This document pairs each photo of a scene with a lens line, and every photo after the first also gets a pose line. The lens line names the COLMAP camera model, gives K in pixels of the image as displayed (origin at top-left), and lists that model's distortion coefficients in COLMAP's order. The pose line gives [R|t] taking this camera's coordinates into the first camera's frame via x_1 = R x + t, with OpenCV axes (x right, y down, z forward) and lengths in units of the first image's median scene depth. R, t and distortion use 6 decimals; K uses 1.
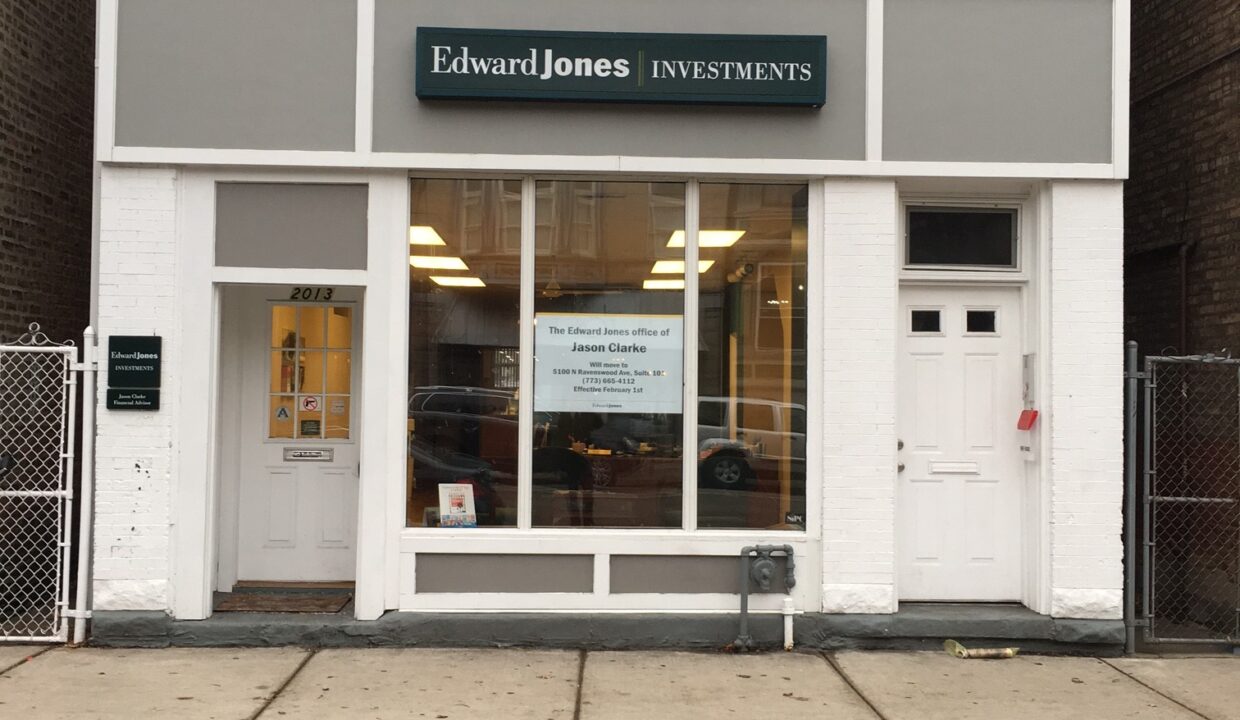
lens RADIAL K [[1424.2, 0, 620.0], [0, 1424.2, 360.0], [0, 0, 1]] dist [0.037017, 0.015818]
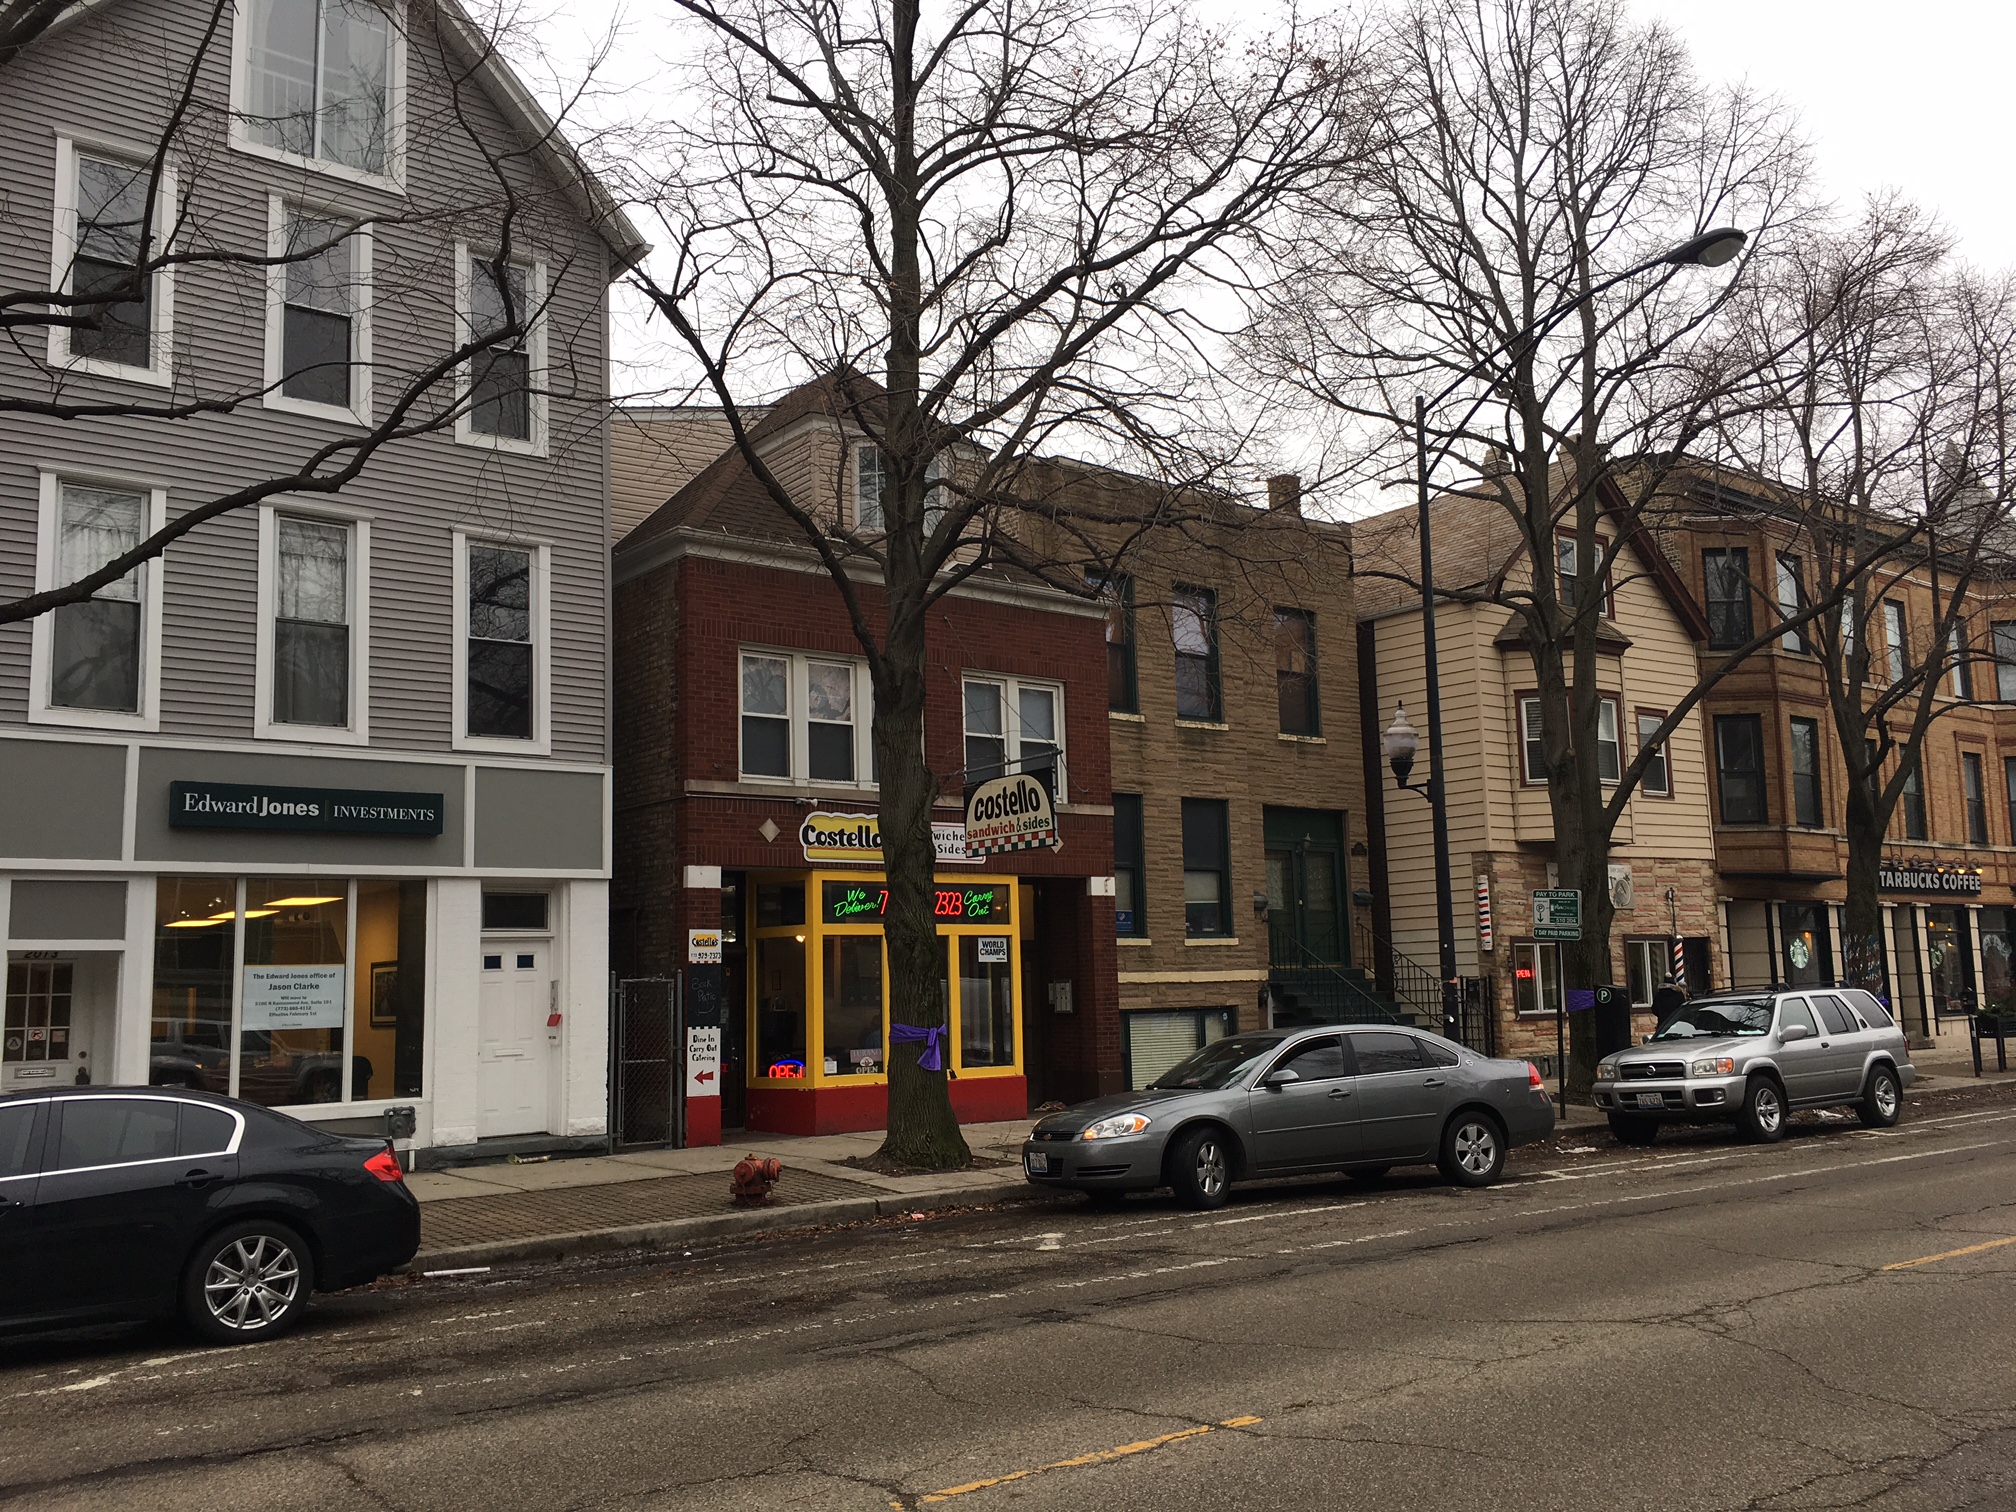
lens RADIAL K [[1697.1, 0, 1006.1], [0, 1697.1, 752.7], [0, 0, 1]] dist [0.073415, -0.092193]
pose [[0.804587, 0.047363, 0.591943, -0.506890], [0.019304, 0.994201, -0.105787, -0.049878], [-0.593521, 0.096542, 0.799007, -0.985410]]
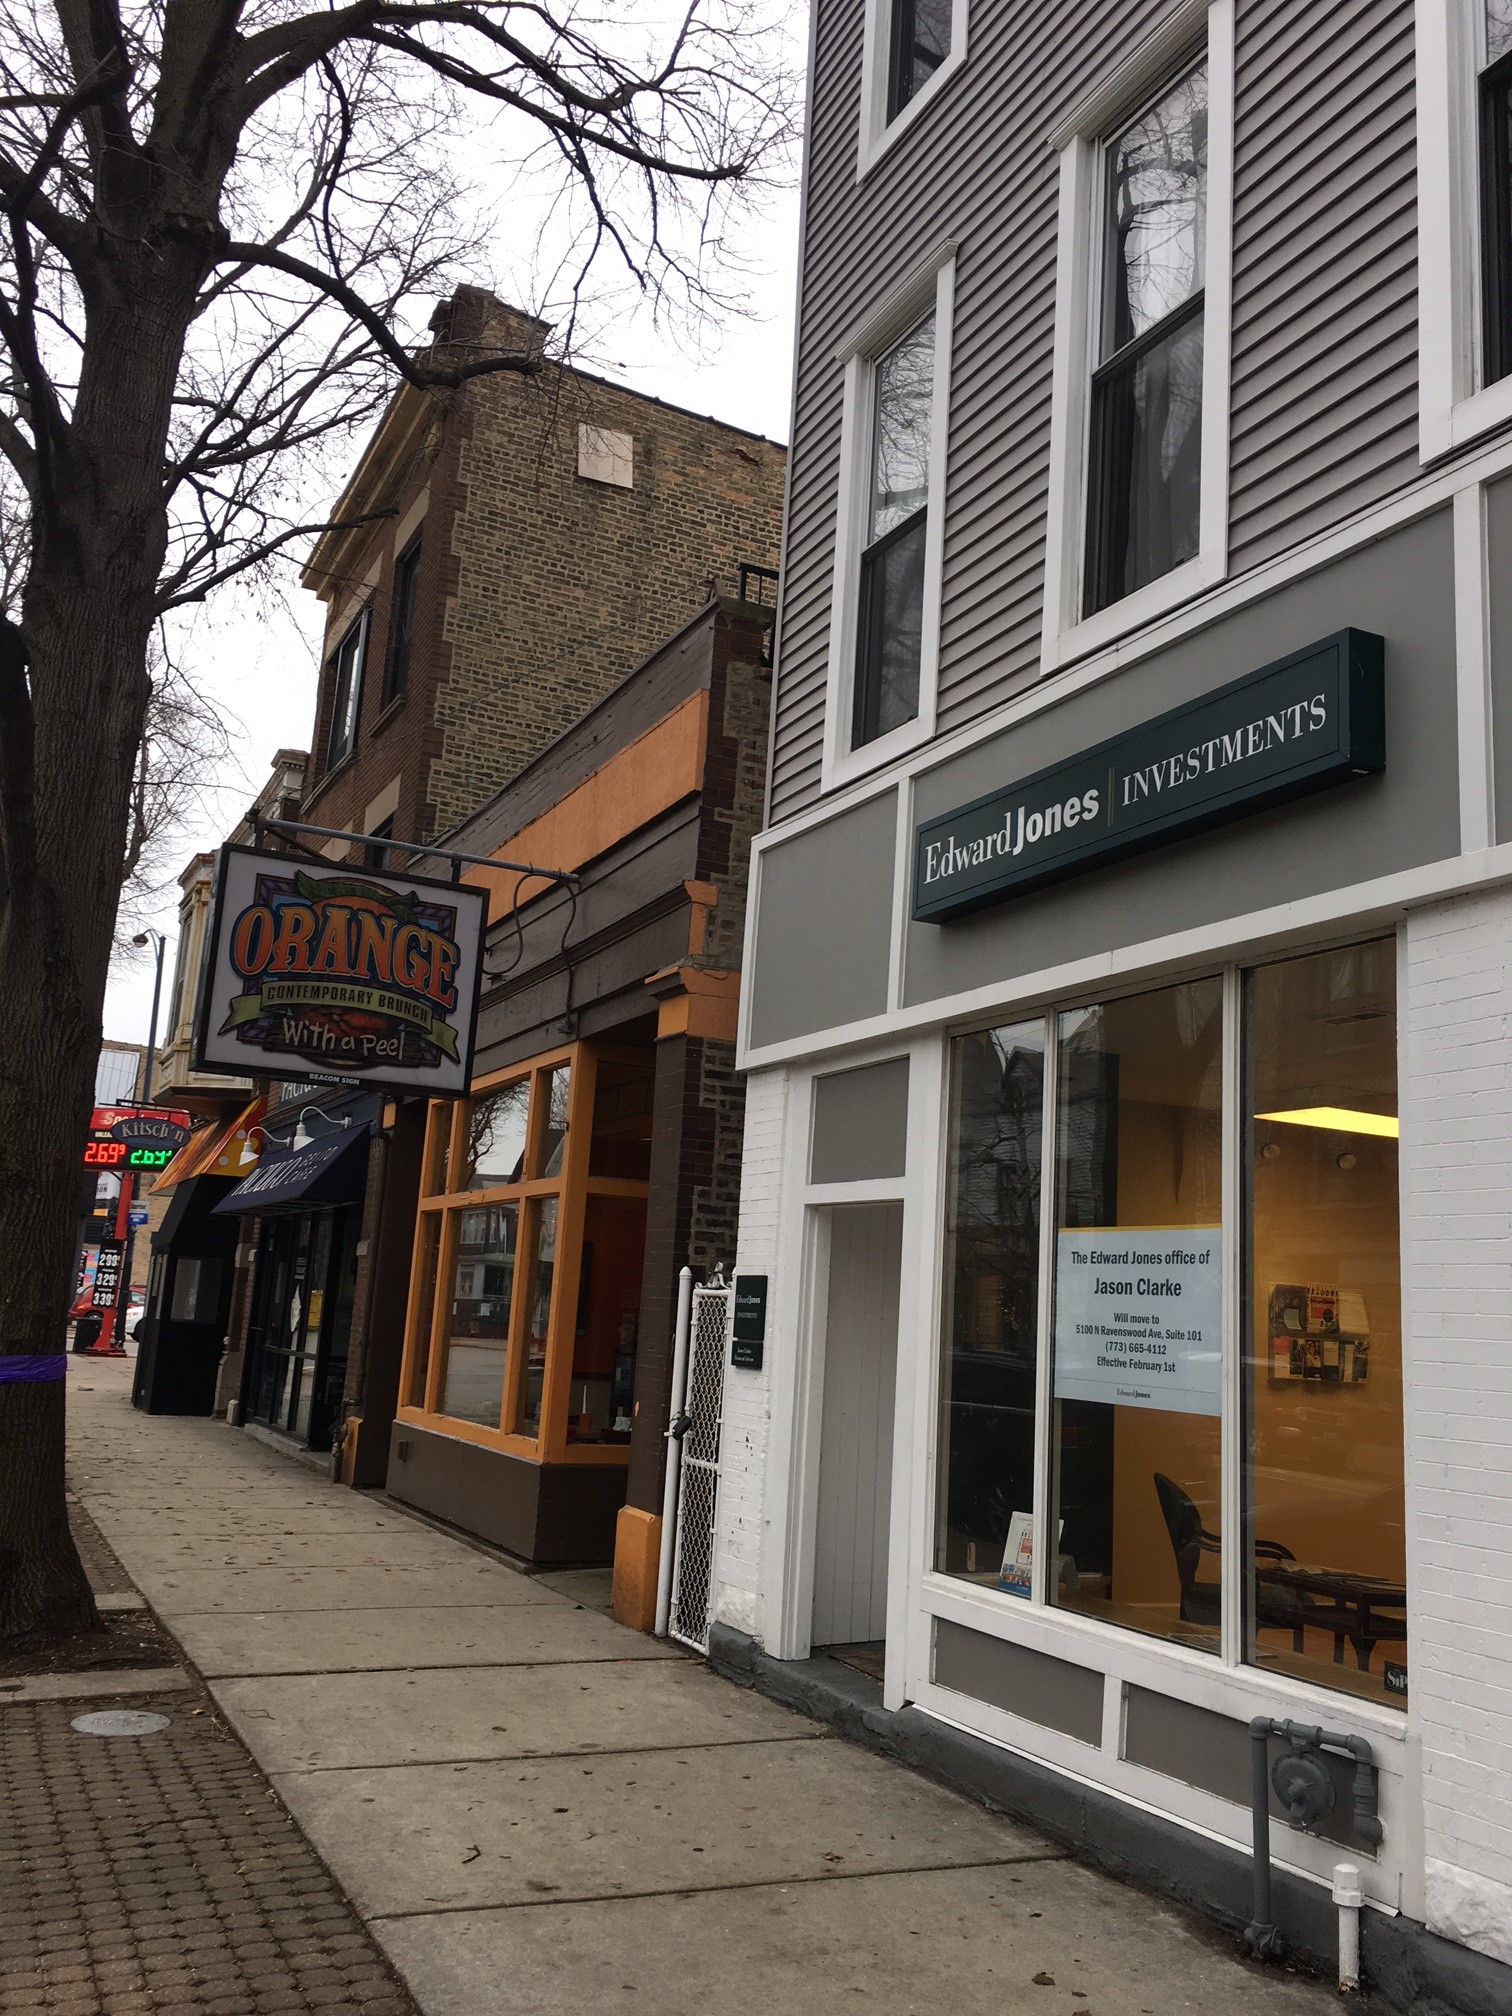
lens RADIAL K [[1697.1, 0, 754.2], [0, 1697.1, 998.8], [0, 0, 1]] dist [0.073415, -0.092193]
pose [[0.399606, -0.160923, -0.902451, 0.561066], [-0.034183, 0.981170, -0.190096, 0.012912], [0.916049, 0.106812, 0.386581, 0.599751]]
